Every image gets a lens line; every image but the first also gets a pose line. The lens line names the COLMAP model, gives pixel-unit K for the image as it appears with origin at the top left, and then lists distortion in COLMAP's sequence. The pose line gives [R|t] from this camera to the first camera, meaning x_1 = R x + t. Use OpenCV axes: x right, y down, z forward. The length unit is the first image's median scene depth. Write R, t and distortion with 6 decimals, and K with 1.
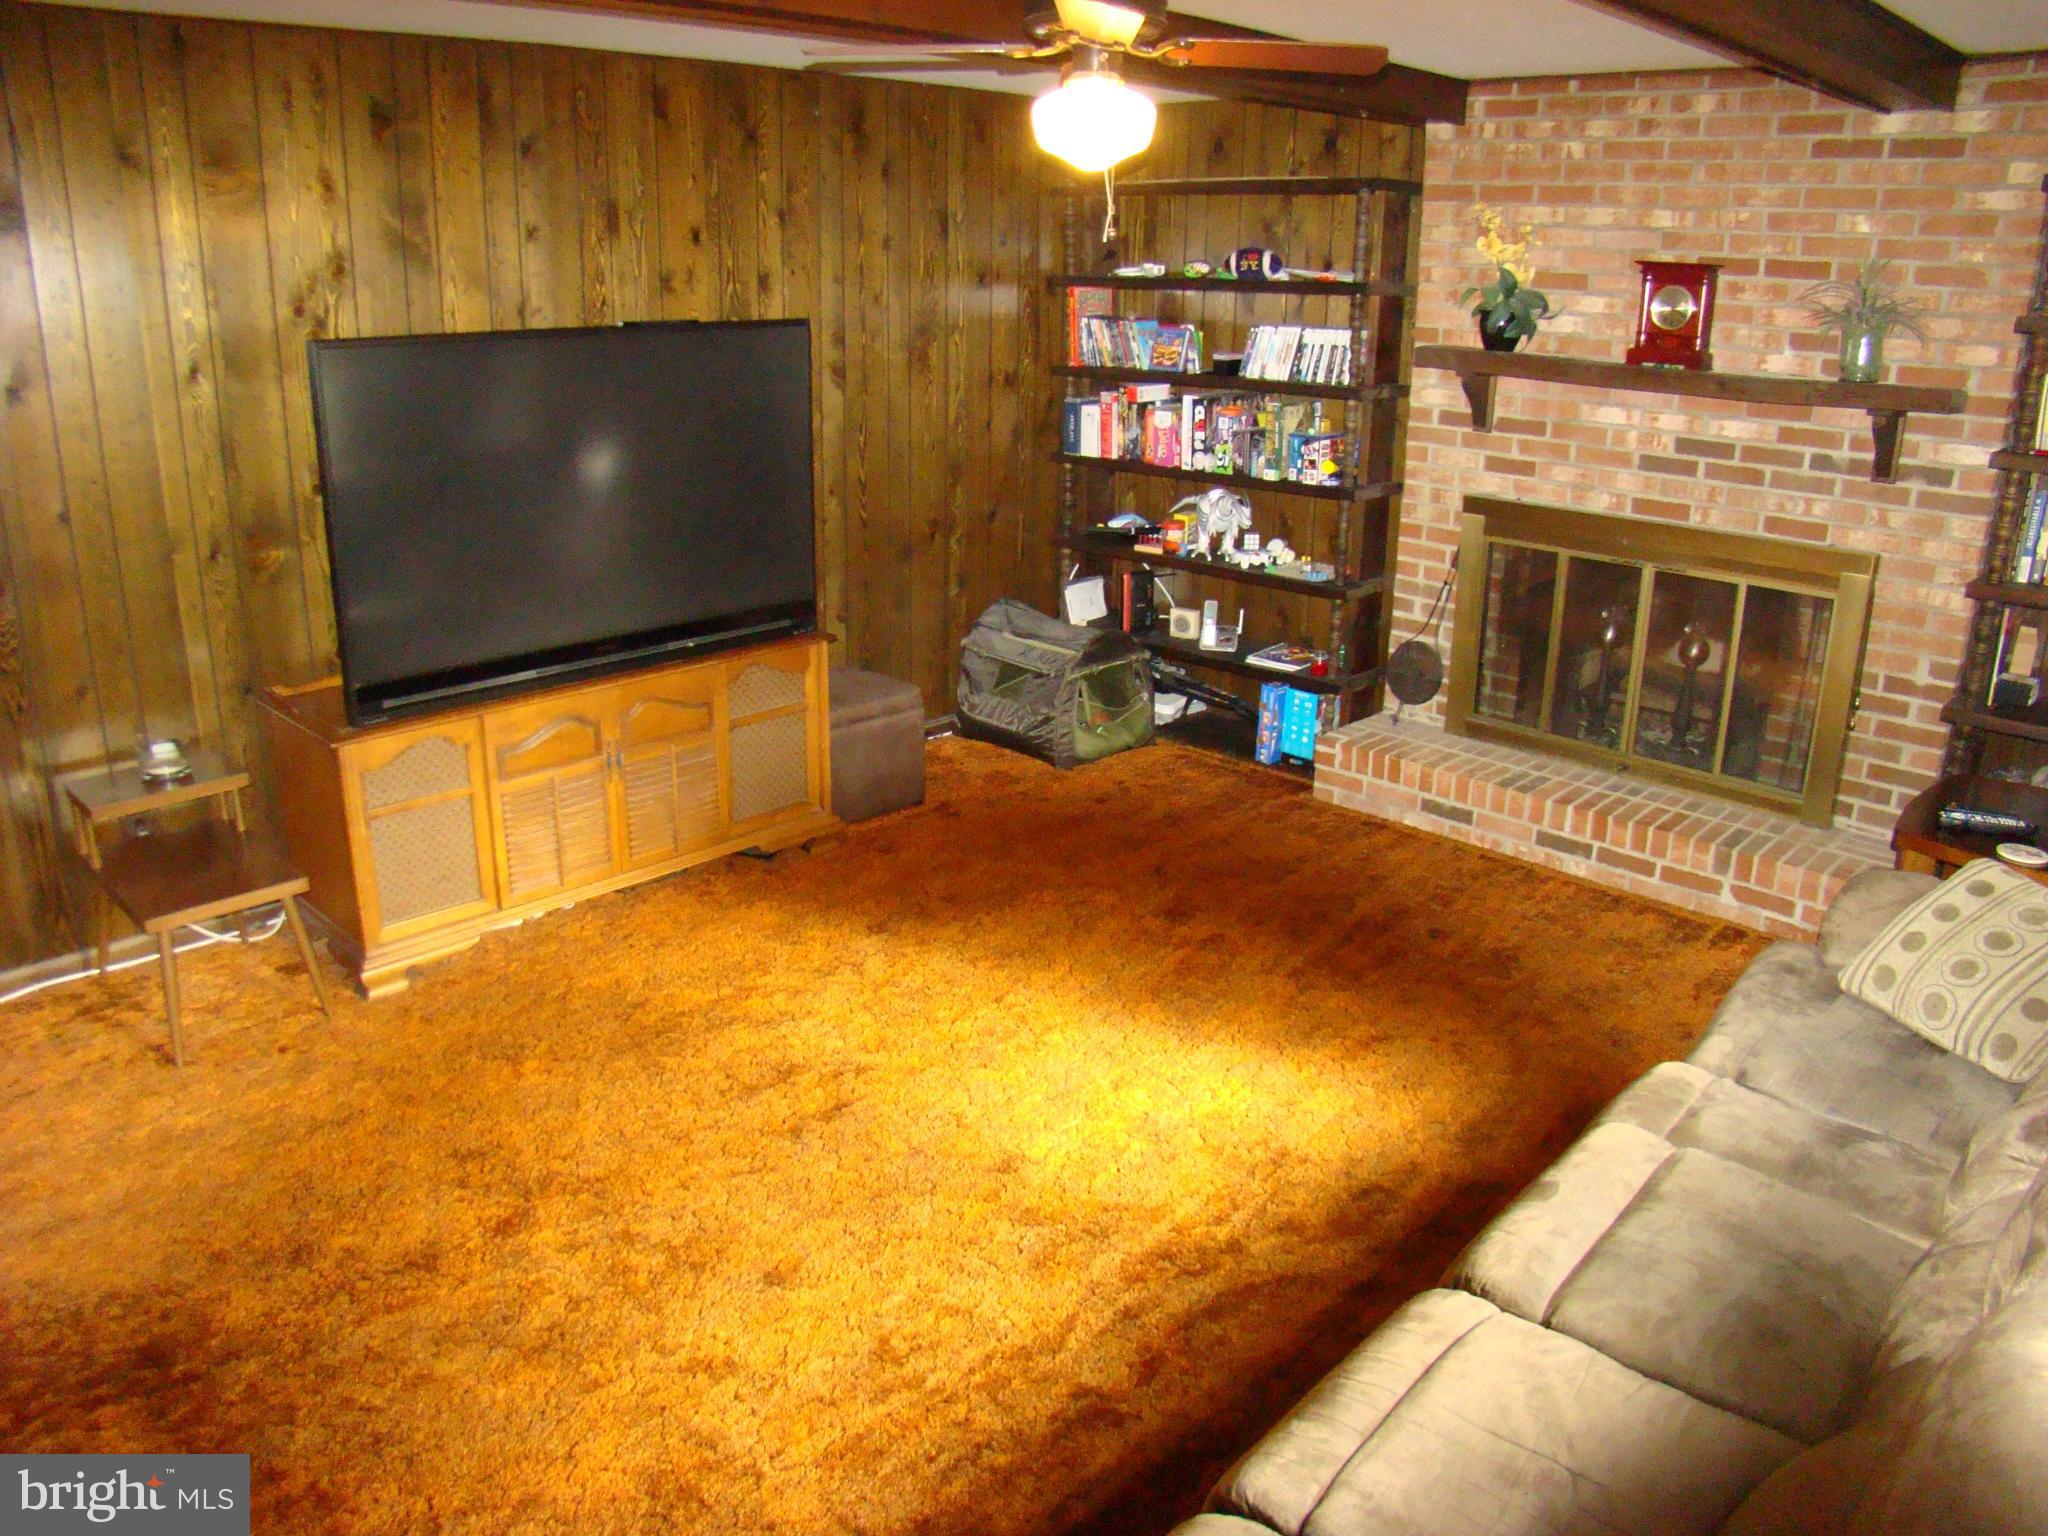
lens RADIAL K [[1510.1, 0, 1024.0], [0, 1510.1, 768.0], [0, 0, 1]] dist [-0.170185, 0.090625]
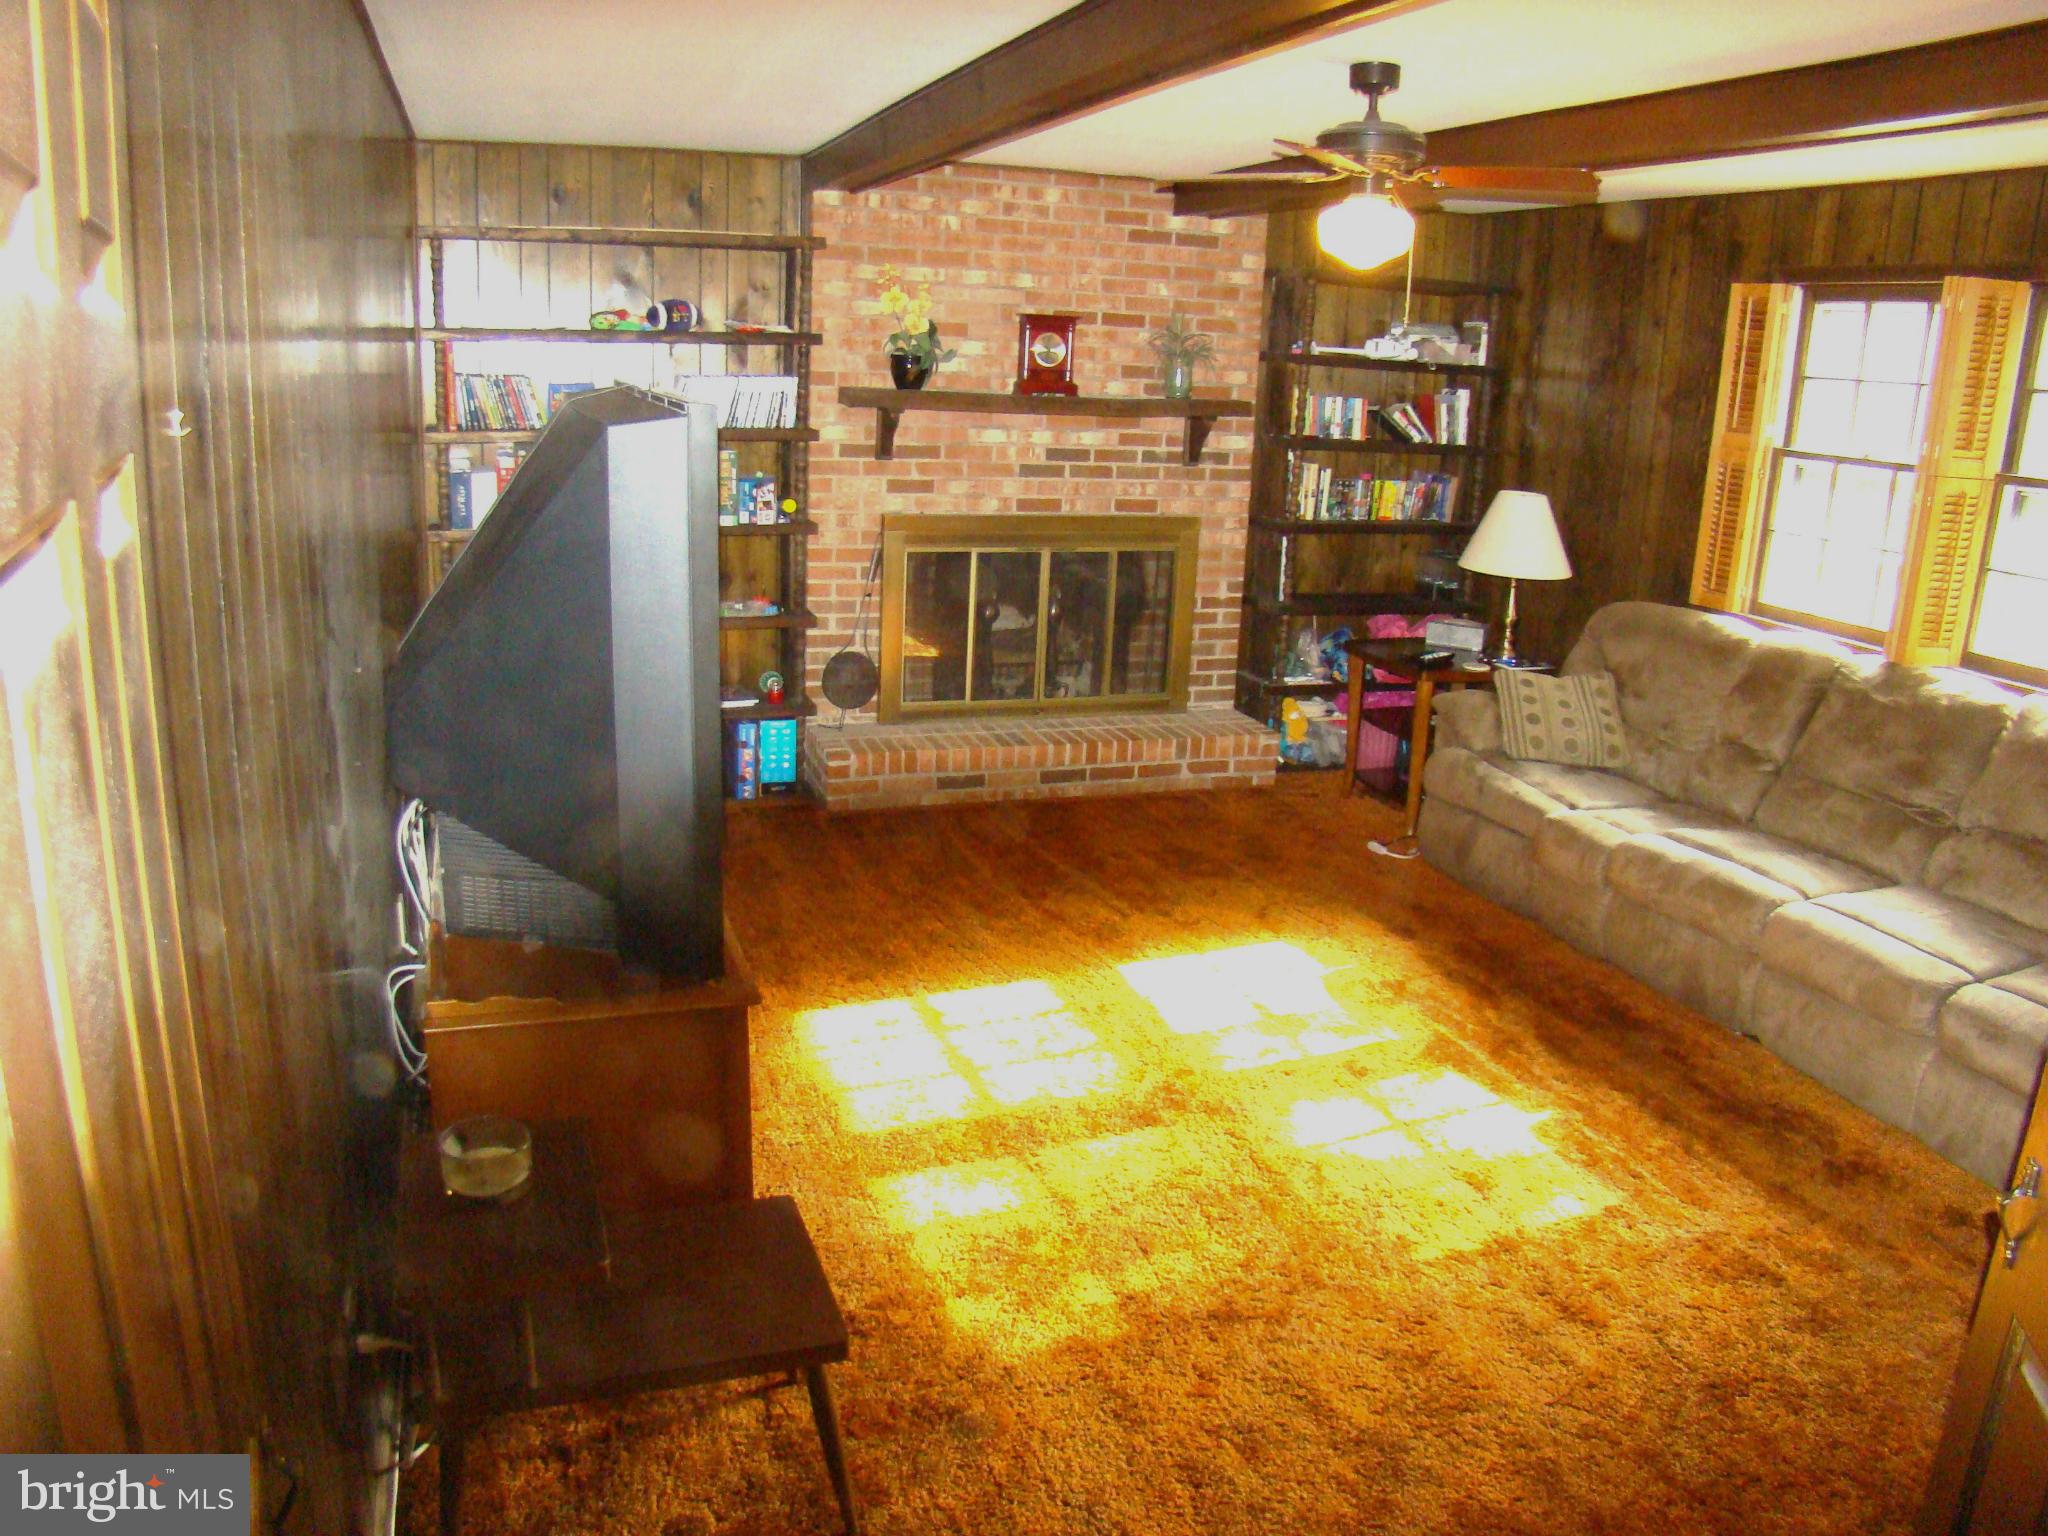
lens RADIAL K [[1545.1, 0, 1024.0], [0, 1545.1, 768.0], [0, 0, 1]] dist [-0.168686, 0.003635]
pose [[0.447856, -0.240636, 0.861115, -0.818247], [0.251767, 0.958072, 0.136789, -0.150049], [-0.857927, 0.155539, 0.489663, 0.402754]]
